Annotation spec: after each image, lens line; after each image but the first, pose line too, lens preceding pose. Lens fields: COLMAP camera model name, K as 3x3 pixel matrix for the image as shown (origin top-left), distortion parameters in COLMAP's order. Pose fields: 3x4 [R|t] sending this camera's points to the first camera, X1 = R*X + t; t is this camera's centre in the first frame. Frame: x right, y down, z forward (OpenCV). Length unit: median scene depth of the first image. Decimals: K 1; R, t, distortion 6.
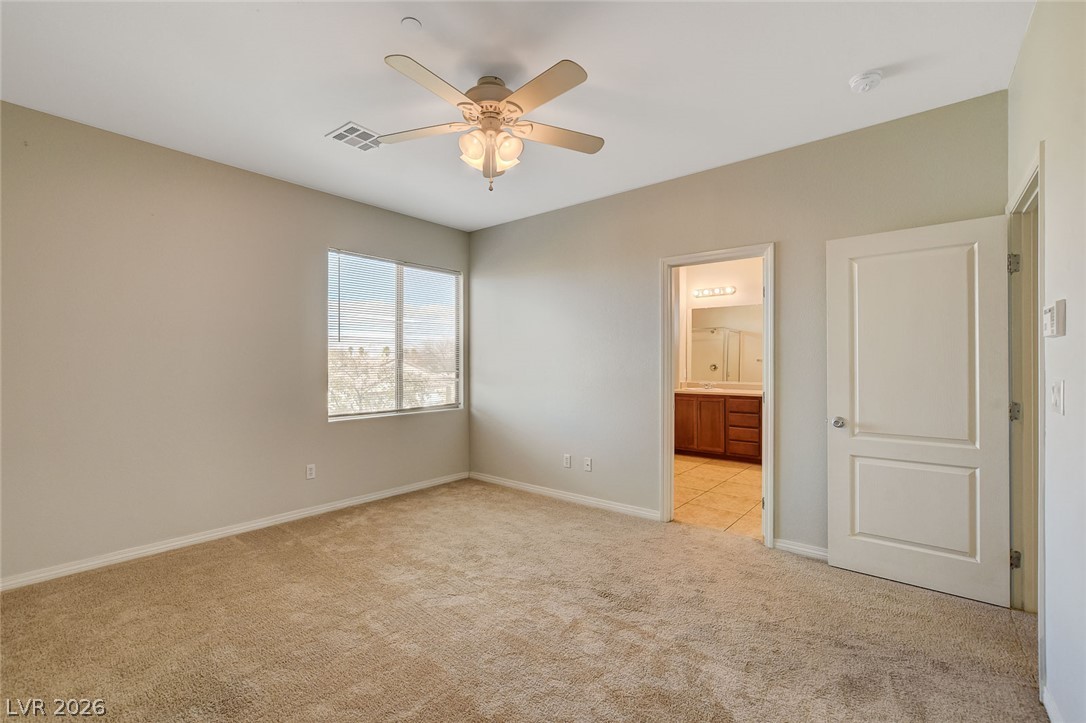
lens RADIAL K [[473.1, 0, 537.9], [0, 473.1, 361.3], [0, 0, 1]] dist [-0.023849, 0.002569]
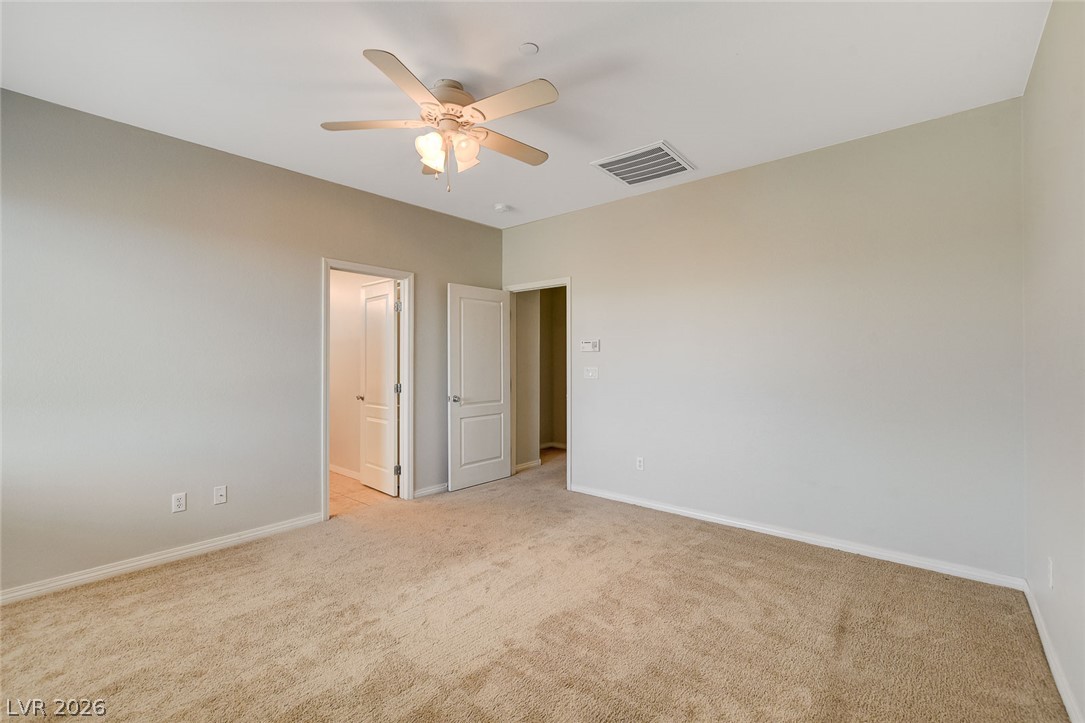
lens RADIAL K [[472.7, 0, 545.1], [0, 472.7, 356.7], [0, 0, 1]] dist [-0.023849, 0.002569]
pose [[0.005118, 0.006945, 0.999963, -0.793136], [0.002085, 0.999974, -0.006955, -0.001172], [-0.999985, 0.002120, 0.005103, 0.565883]]
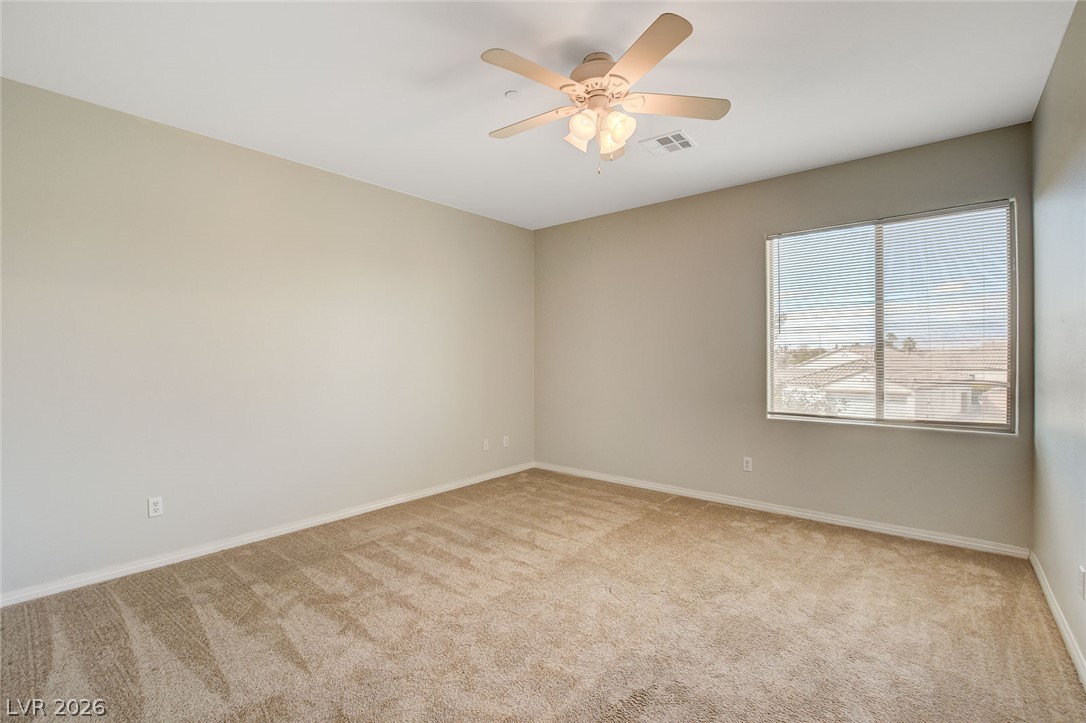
lens RADIAL K [[473.1, 0, 543.9], [0, 473.1, 361.1], [0, 0, 1]] dist [-0.023849, 0.002569]
pose [[-0.000471, 0.005127, -0.999987, 0.598660], [0.003879, 0.999979, 0.005125, 0.006920], [0.999992, -0.003877, -0.000490, 0.639239]]
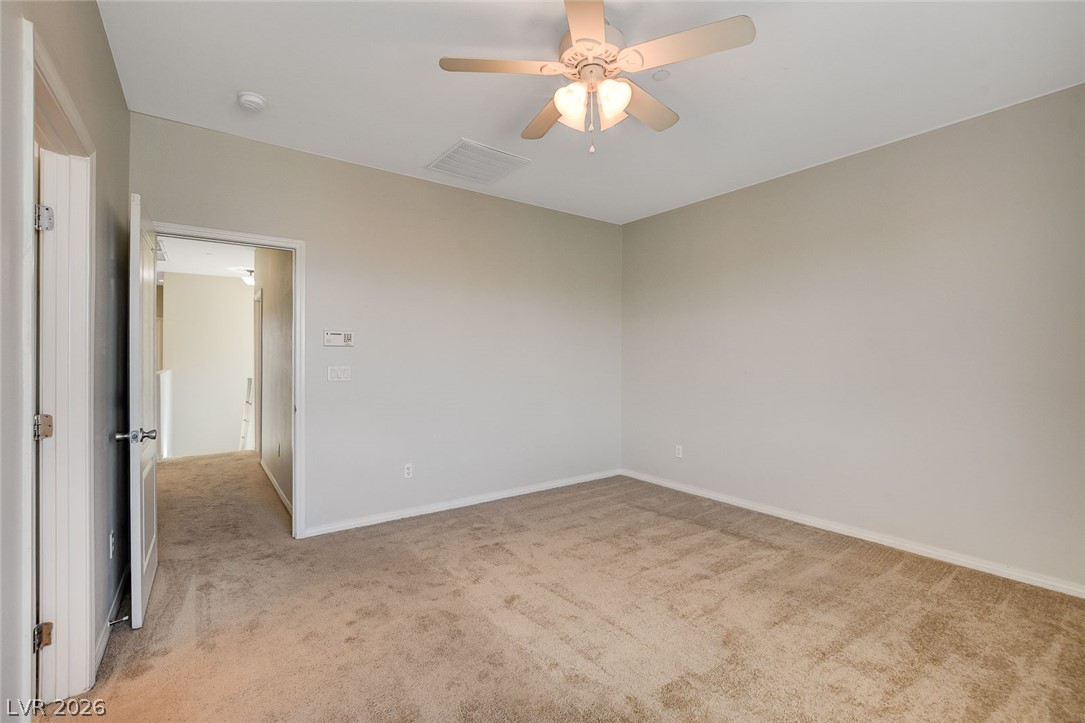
lens RADIAL K [[472.7, 0, 542.6], [0, 472.7, 359.6], [0, 0, 1]] dist [-0.023849, 0.002569]
pose [[-0.973658, 0.002096, 0.228004, -0.145787], [0.002598, 0.999995, 0.001902, 0.004004], [-0.227999, 0.002445, -0.973658, 1.317325]]
